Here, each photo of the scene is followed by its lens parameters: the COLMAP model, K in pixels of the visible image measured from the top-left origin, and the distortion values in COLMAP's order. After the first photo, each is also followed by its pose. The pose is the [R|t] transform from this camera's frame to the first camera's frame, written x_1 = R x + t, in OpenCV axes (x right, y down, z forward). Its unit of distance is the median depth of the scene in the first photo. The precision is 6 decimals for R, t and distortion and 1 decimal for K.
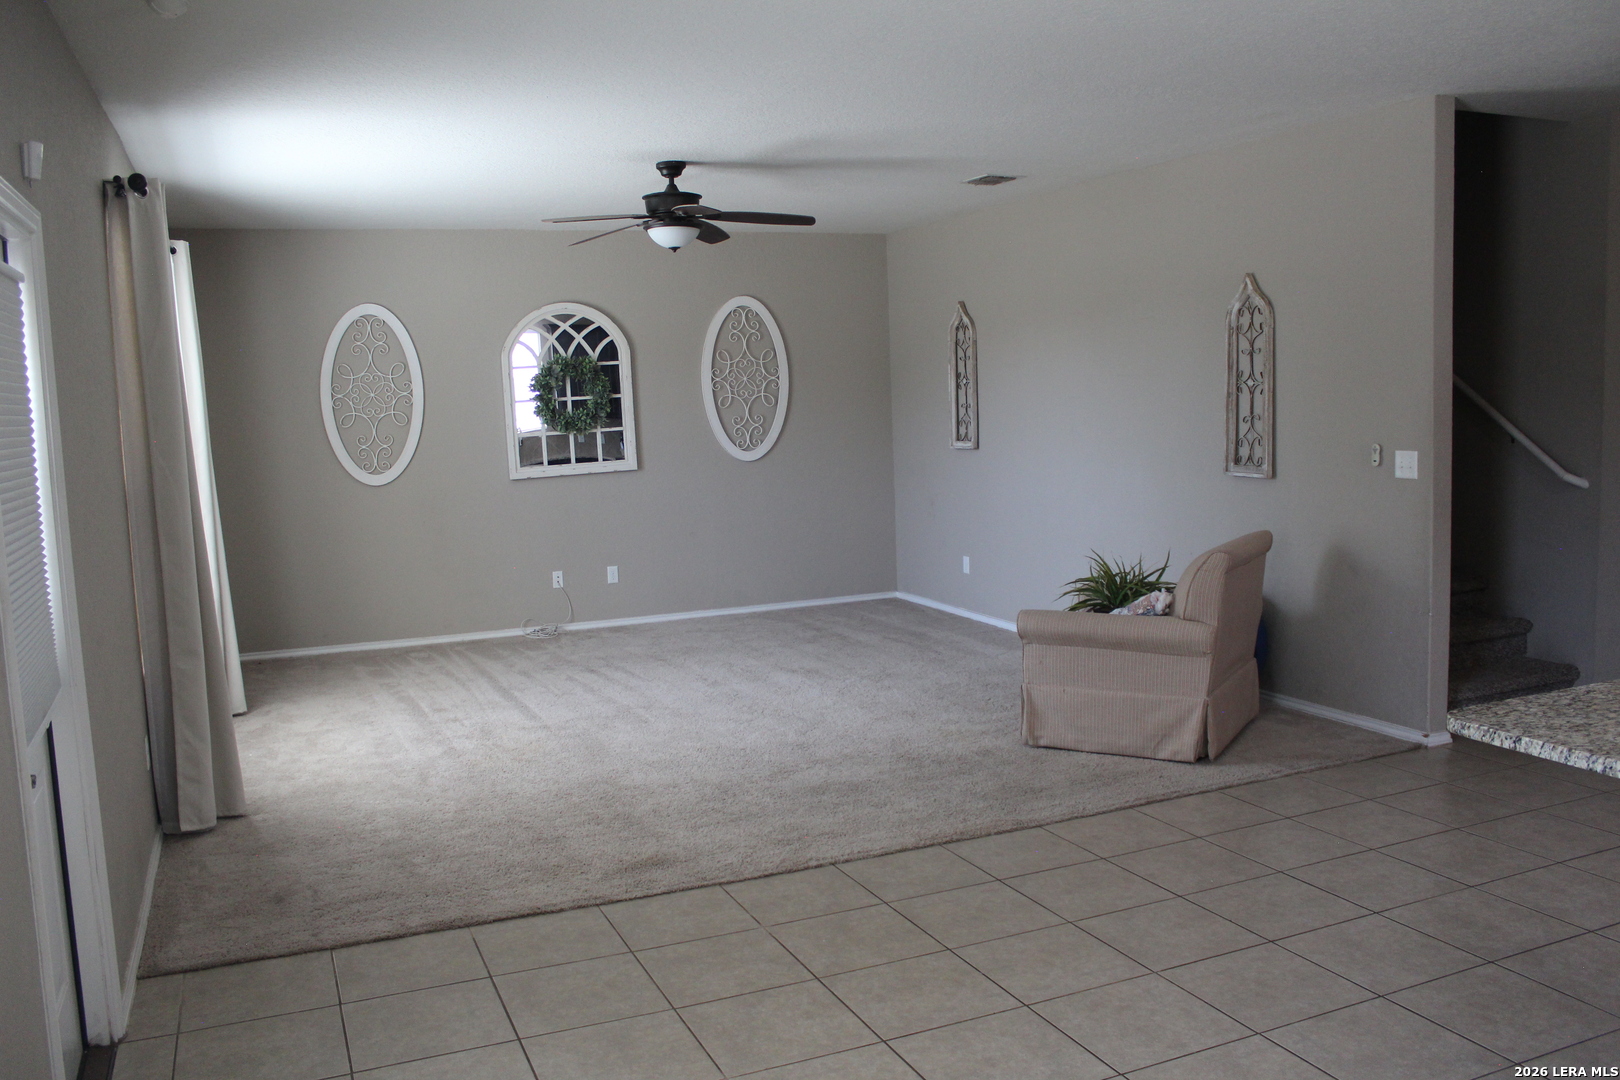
lens RADIAL K [[1346.9, 0, 810.0], [0, 1346.9, 540.0], [0, 0, 1]] dist [-0.177890, 0.164897]
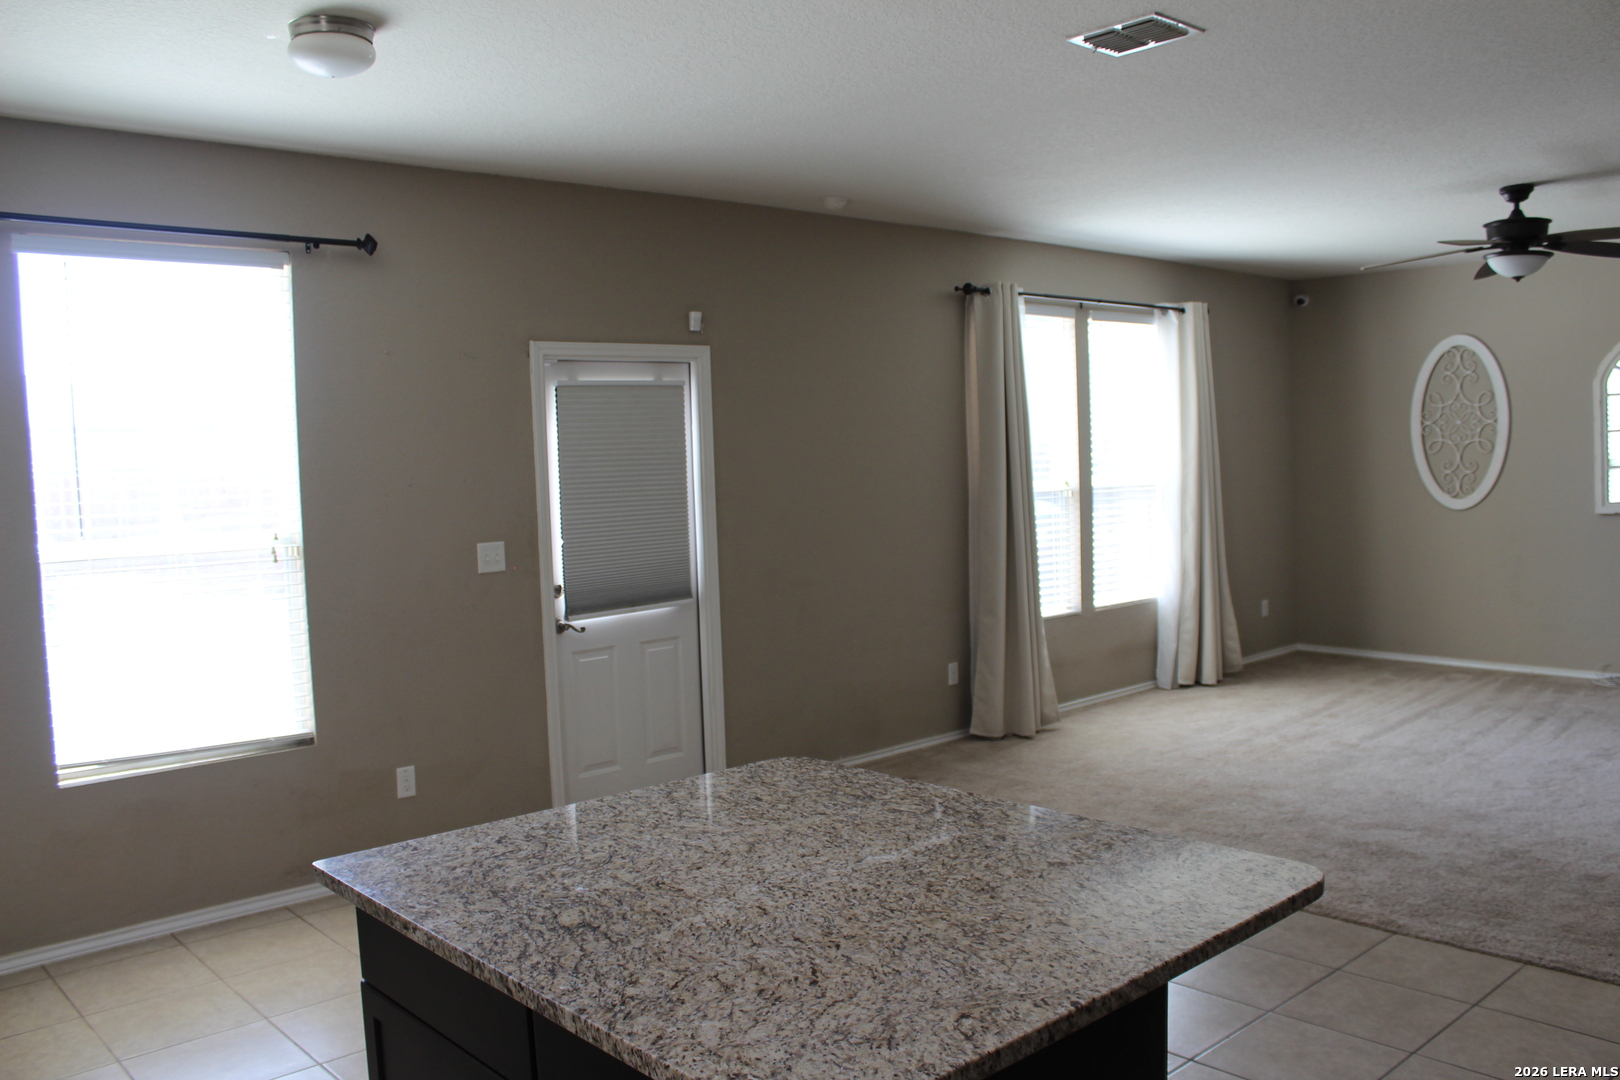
lens RADIAL K [[1346.9, 0, 810.0], [0, 1346.9, 540.0], [0, 0, 1]] dist [-0.177890, 0.164897]
pose [[0.322134, 0.087688, -0.942624, 0.617159], [-0.084918, 0.994364, 0.063481, -0.050264], [0.942878, 0.059596, 0.327764, 0.242419]]
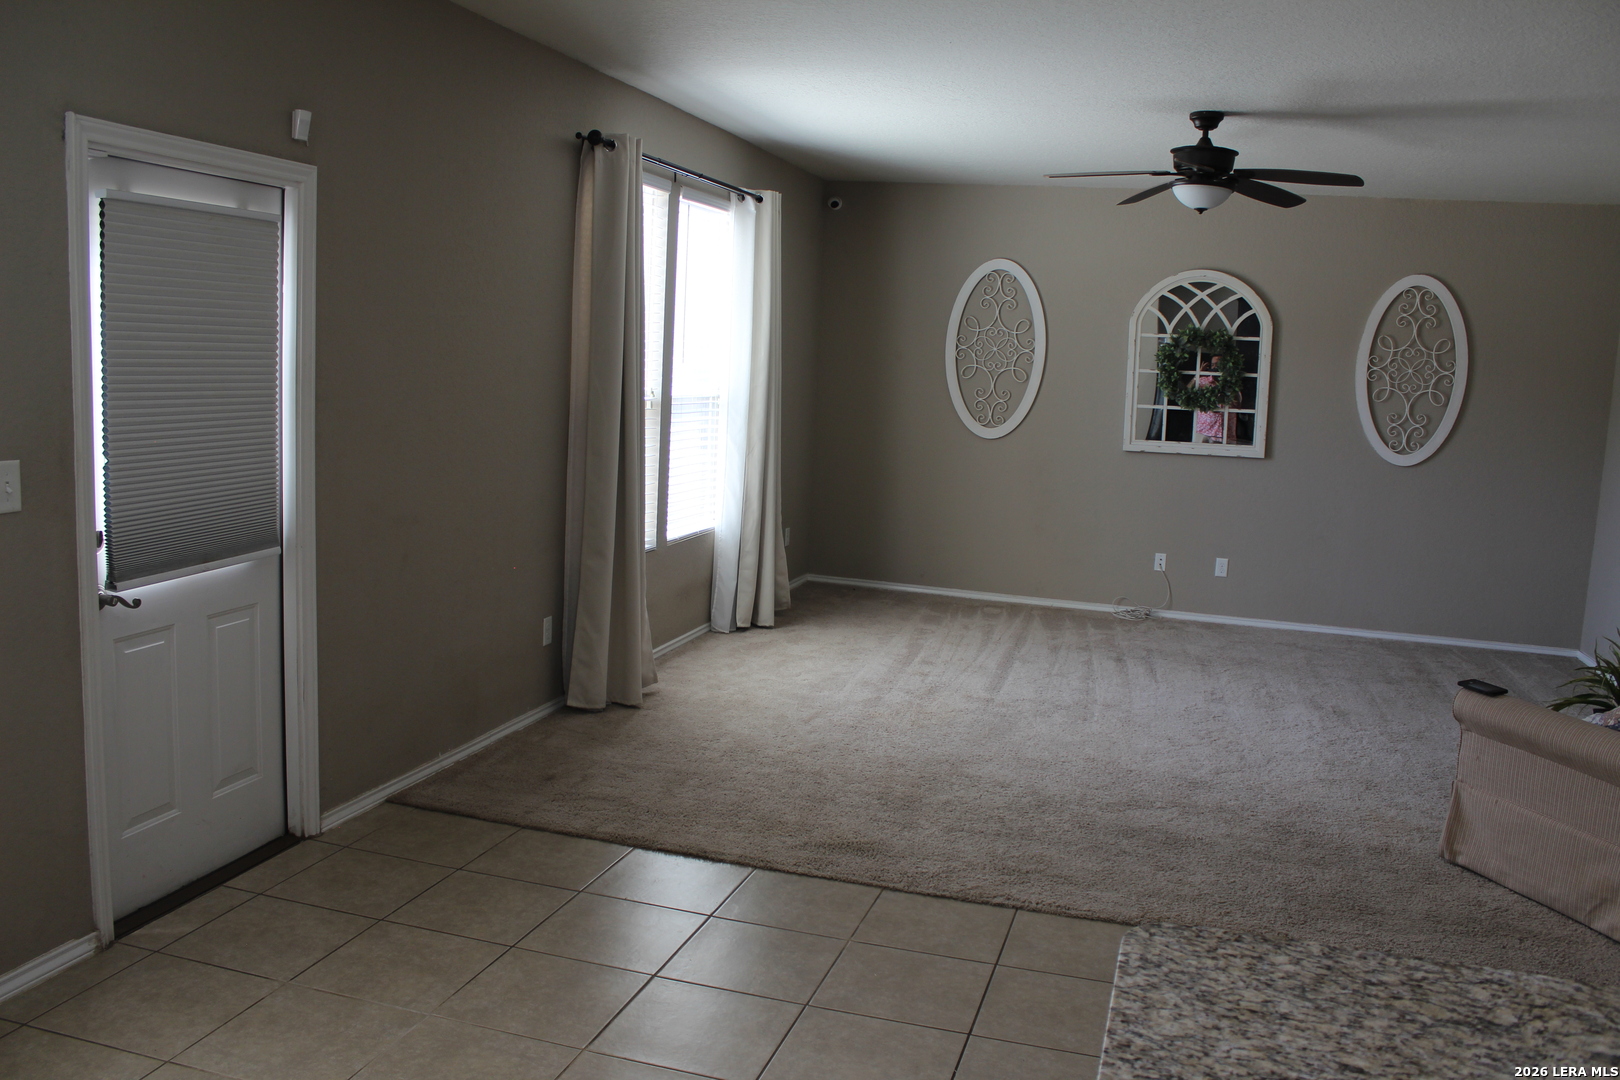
lens RADIAL K [[1346.9, 0, 810.0], [0, 1346.9, 540.0], [0, 0, 1]] dist [-0.177890, 0.164897]
pose [[0.764604, 0.159946, -0.624339, 0.286345], [-0.145334, 0.986554, 0.074754, -0.027977], [0.627901, 0.033580, 0.777569, 0.157679]]
